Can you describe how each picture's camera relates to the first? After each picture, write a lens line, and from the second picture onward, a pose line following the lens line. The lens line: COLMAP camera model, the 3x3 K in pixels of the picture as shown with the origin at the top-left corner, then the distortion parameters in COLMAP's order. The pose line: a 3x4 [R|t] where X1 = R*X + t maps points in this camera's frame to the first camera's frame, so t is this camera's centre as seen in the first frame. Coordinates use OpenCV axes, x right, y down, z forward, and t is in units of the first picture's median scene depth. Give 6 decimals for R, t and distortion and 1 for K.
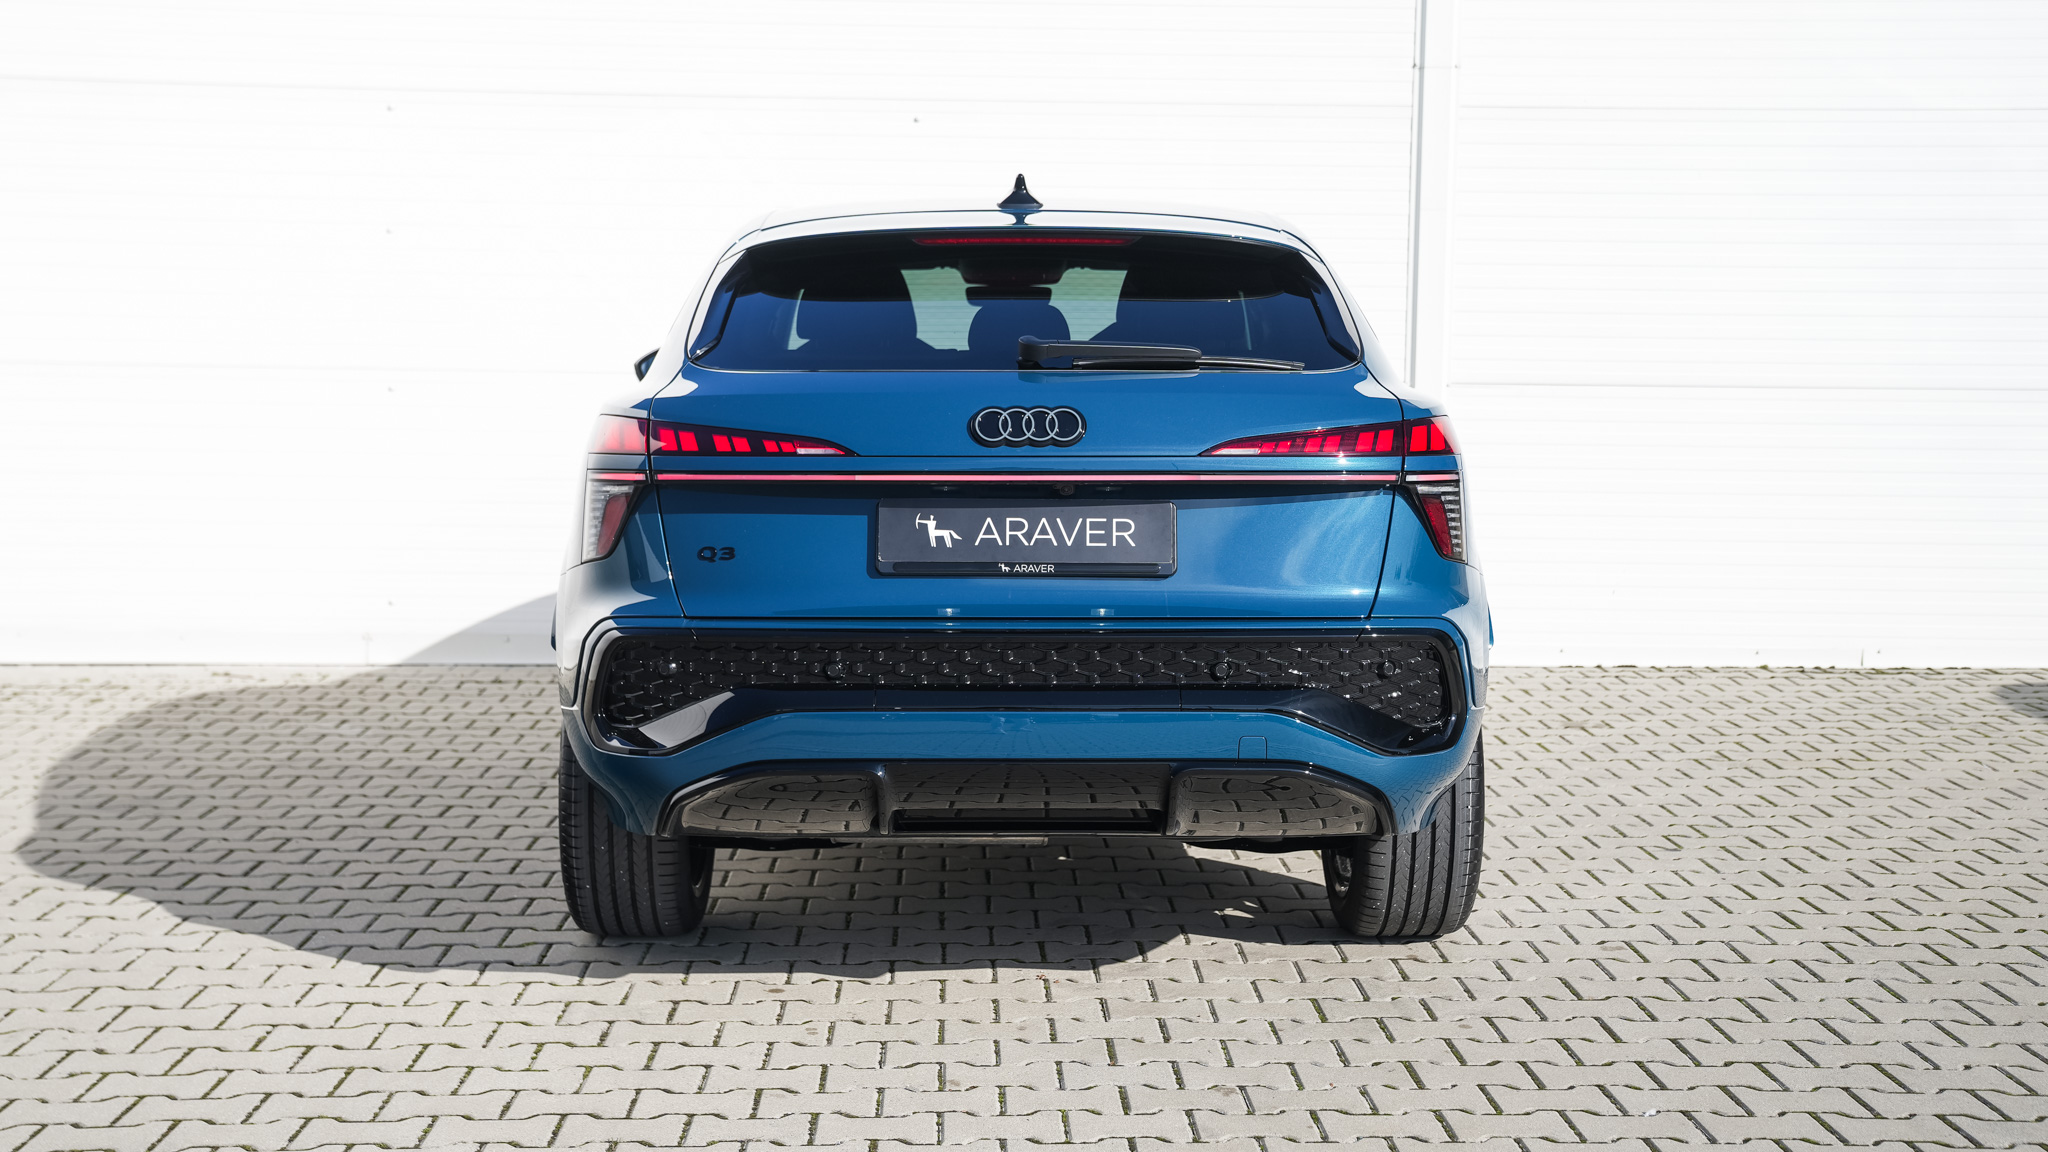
lens RADIAL K [[2571.5, 0, 1005.1], [0, 2571.5, 580.8], [0, 0, 1]] dist [0.036839, 0.000000]
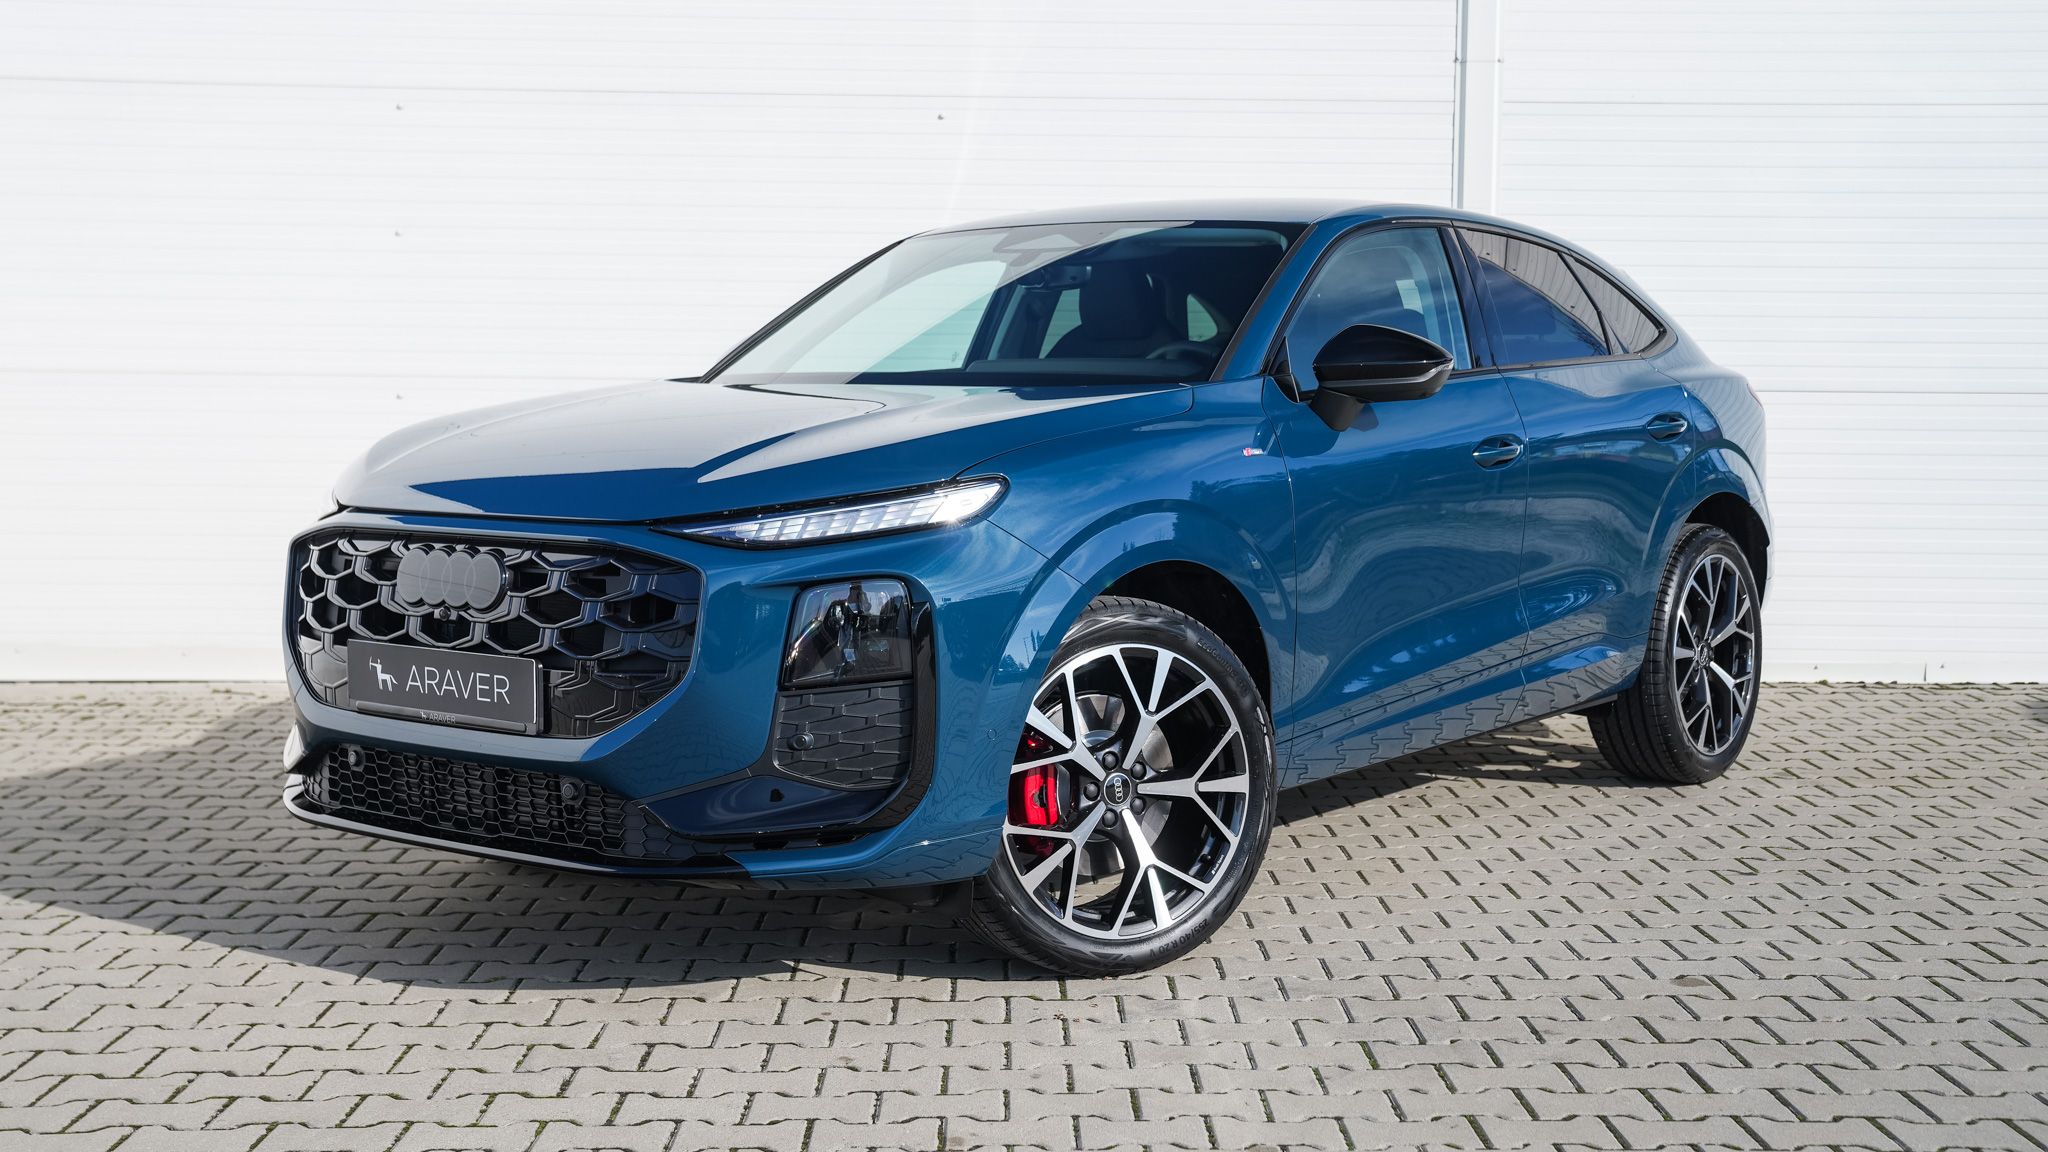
lens RADIAL K [[2371.1, 0, 1029.4], [0, 2371.1, 569.5], [0, 0, 1]] dist [0.034142, 0.000000]
pose [[0.999921, -0.002078, -0.012393, 0.014015], [0.001806, 0.999758, -0.021924, 0.015843], [0.012436, 0.021900, 0.999683, 0.165333]]
